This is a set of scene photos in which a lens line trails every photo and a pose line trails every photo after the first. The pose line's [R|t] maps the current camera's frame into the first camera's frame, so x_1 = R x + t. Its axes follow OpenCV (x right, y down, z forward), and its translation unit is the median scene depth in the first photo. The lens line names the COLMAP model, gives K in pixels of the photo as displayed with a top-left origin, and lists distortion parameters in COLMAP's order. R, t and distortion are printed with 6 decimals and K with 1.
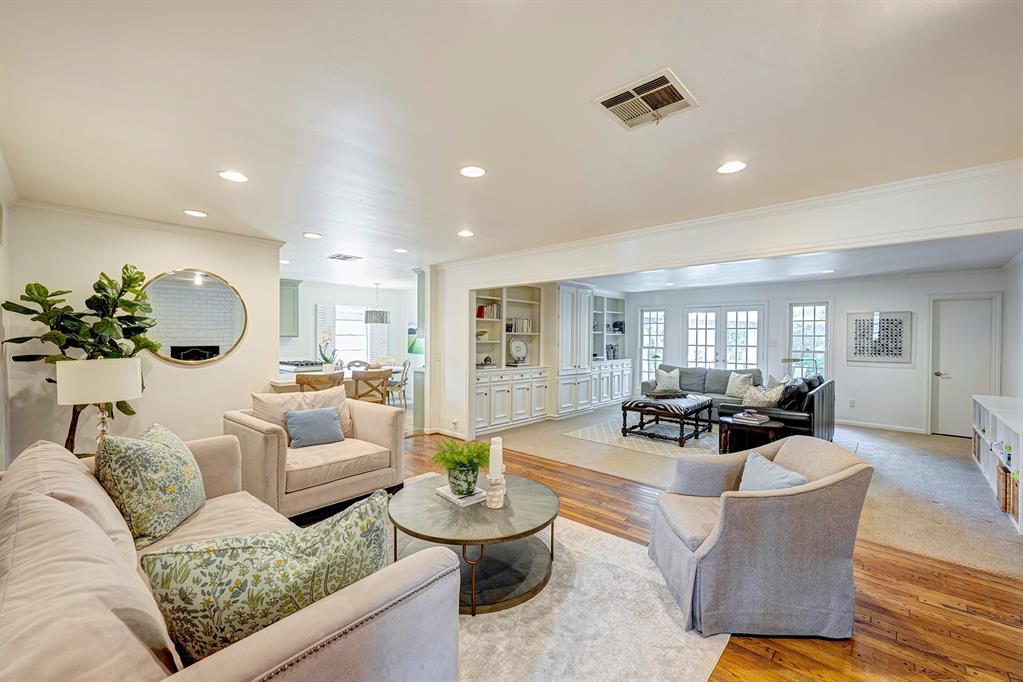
lens RADIAL K [[426.1, 0, 514.2], [0, 426.1, 340.2], [0, 0, 1]] dist [0.001172, 0.000199]
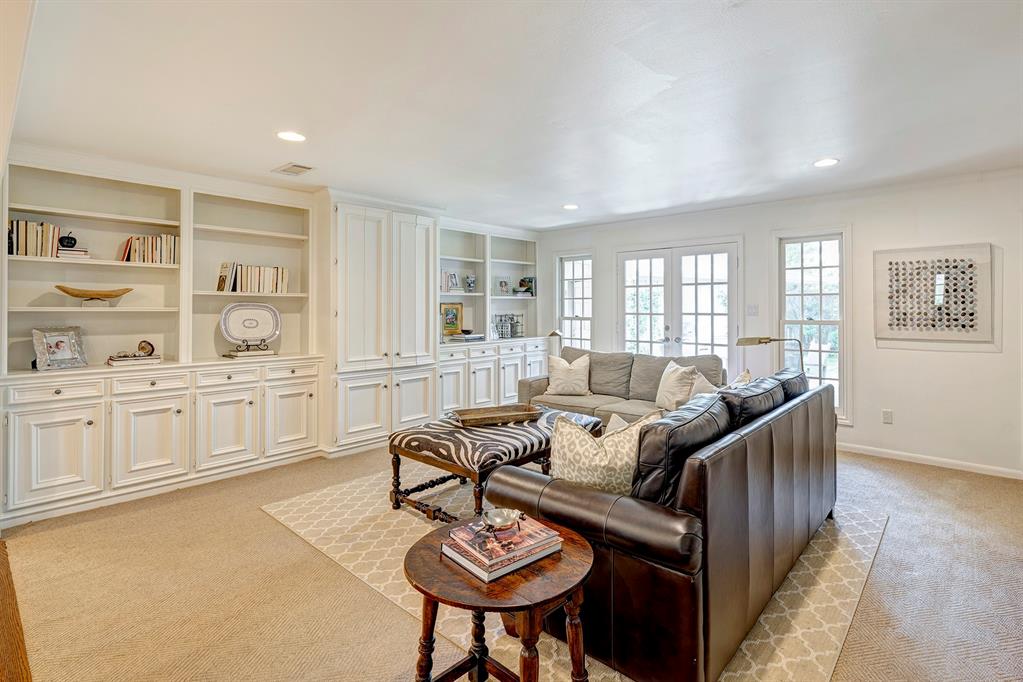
lens RADIAL K [[495.9, 0, 533.4], [0, 495.9, 301.5], [0, 0, 1]] dist [-0.000535, 0.000216]
pose [[0.999878, -0.010590, 0.011473, 0.306080], [0.010821, 0.999737, -0.020243, 0.008254], [-0.011255, 0.020365, 0.999729, 0.338156]]
